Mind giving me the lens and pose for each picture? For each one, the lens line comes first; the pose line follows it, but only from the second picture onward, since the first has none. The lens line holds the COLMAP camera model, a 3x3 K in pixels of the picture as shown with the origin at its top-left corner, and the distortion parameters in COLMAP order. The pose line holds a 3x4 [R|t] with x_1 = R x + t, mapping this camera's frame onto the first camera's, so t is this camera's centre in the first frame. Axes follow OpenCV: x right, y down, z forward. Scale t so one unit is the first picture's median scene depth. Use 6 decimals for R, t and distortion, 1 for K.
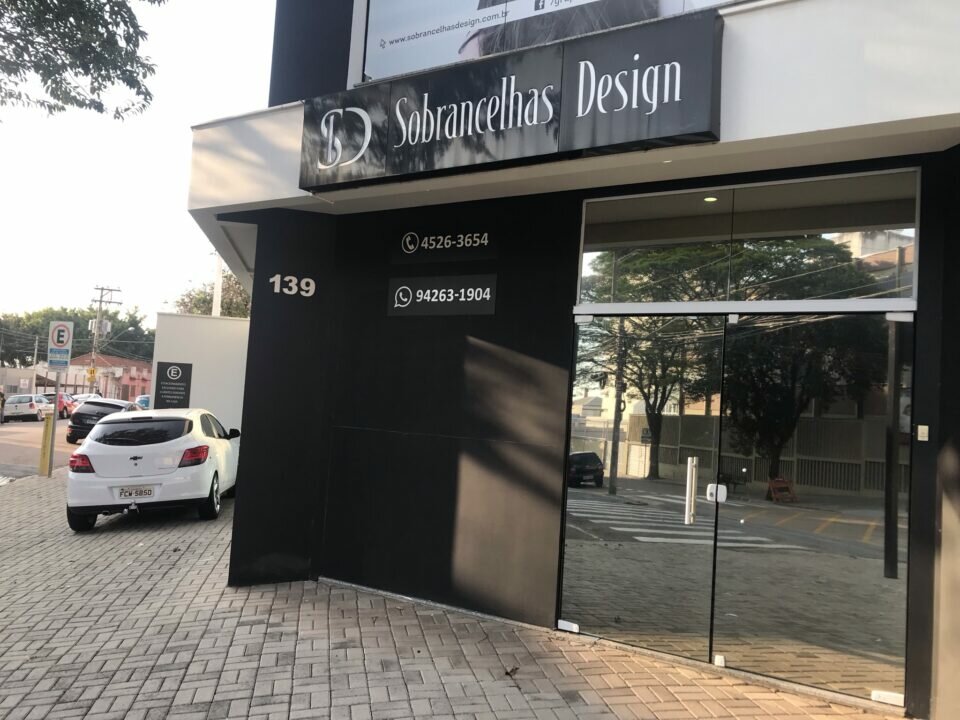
lens RADIAL K [[807.1, 0, 480.0], [0, 807.1, 360.0], [0, 0, 1]] dist [0.004613, -0.009472]
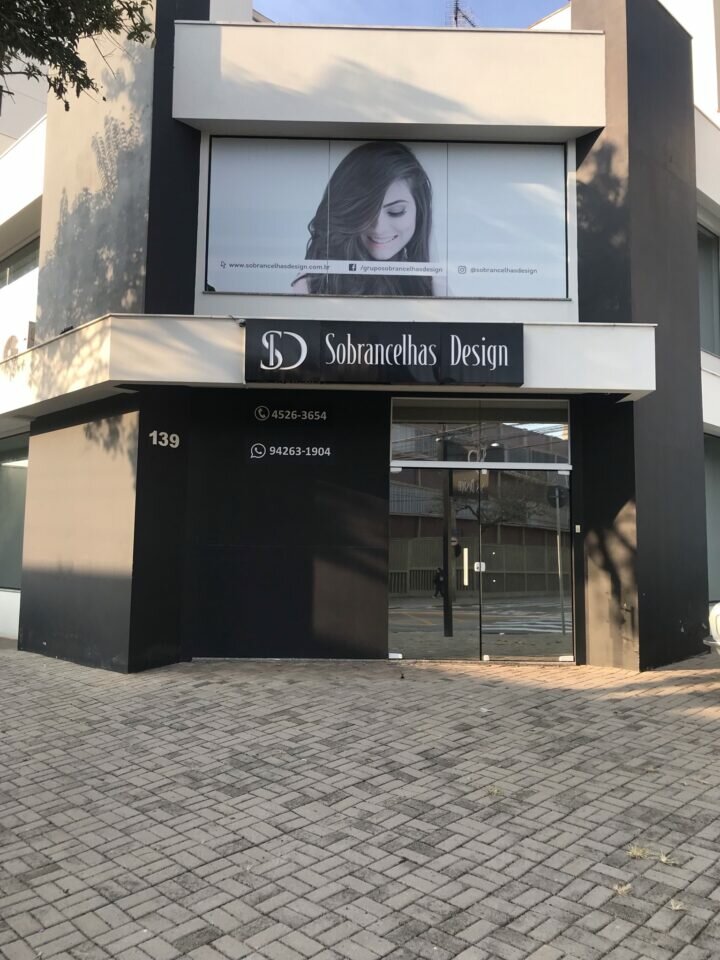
lens RADIAL K [[807.1, 0, 360.0], [0, 807.1, 480.0], [0, 0, 1]] dist [0.004613, -0.009472]
pose [[0.832516, -0.001409, 0.553999, -0.877005], [0.003824, 0.999988, -0.003203, -0.025383], [-0.553987, 0.004785, 0.832511, -0.345902]]
